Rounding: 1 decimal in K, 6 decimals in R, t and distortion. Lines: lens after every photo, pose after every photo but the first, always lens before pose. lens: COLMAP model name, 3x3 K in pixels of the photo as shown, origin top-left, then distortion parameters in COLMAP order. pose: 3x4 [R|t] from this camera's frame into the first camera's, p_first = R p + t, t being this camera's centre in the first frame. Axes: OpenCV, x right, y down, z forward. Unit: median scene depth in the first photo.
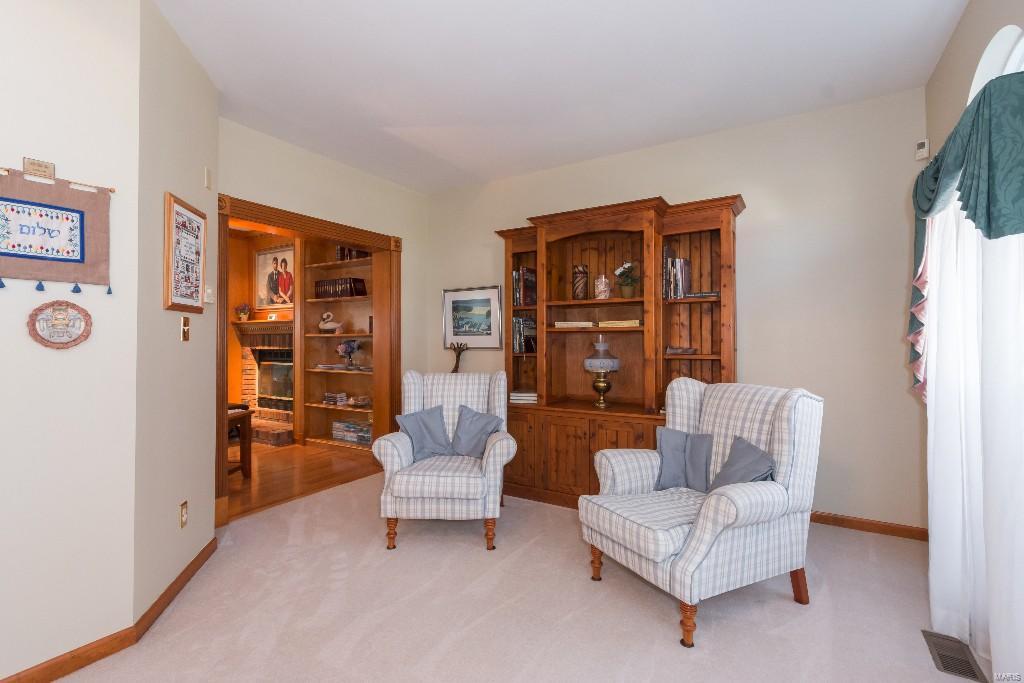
lens RADIAL K [[466.6, 0, 513.0], [0, 466.6, 333.7], [0, 0, 1]] dist [0.007985, -0.000796]
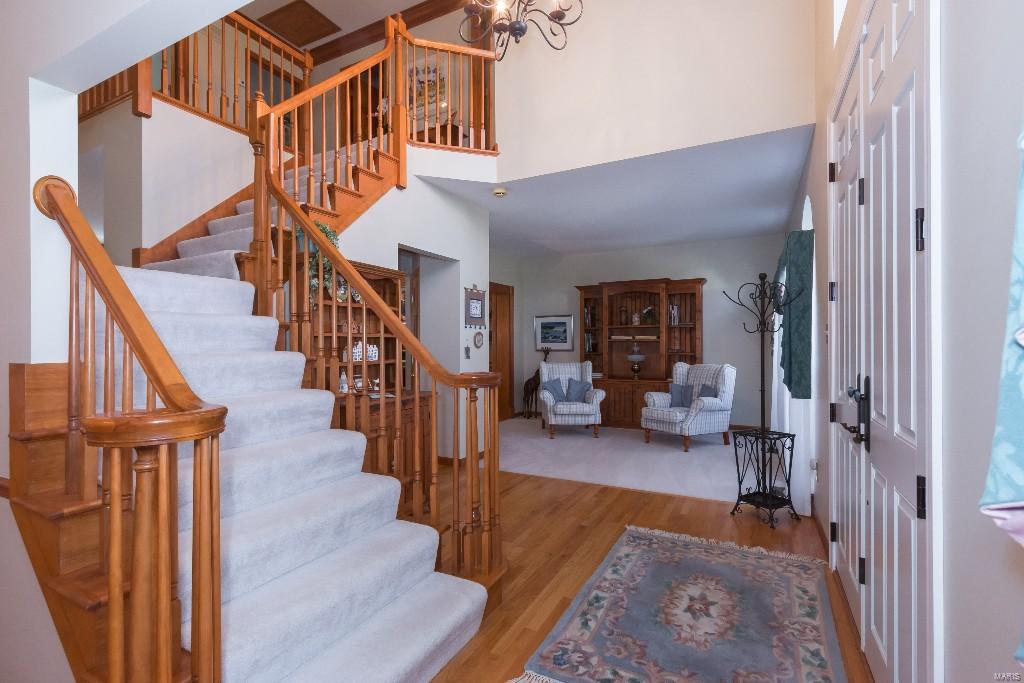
lens RADIAL K [[466.6, 0, 507.5], [0, 466.6, 345.1], [0, 0, 1]] dist [0.007985, -0.000796]
pose [[0.998005, 0.001425, 0.063121, -0.507882], [-0.002167, 0.999930, 0.011675, -0.010784], [-0.063100, -0.011788, 0.997938, -0.998025]]
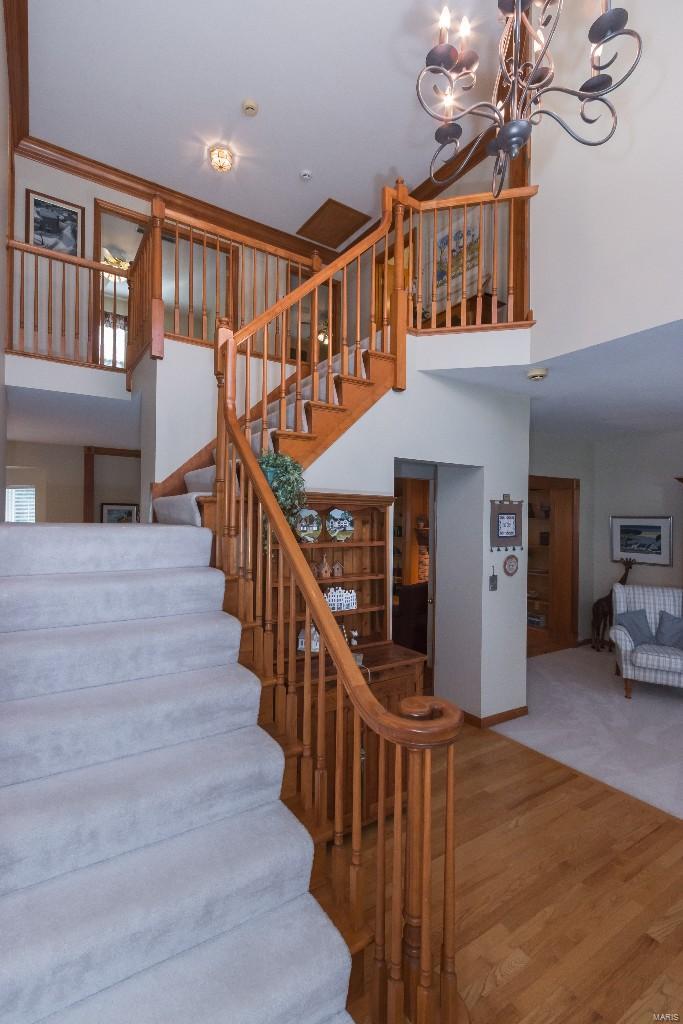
lens RADIAL K [[466.6, 0, 333.9], [0, 466.6, 516.9], [0, 0, 1]] dist [0.007985, -0.000796]
pose [[0.900448, 0.015159, -0.434699, -0.397080], [-0.010404, 0.999857, 0.013316, -0.143543], [0.434839, -0.007468, 0.900477, -0.730644]]
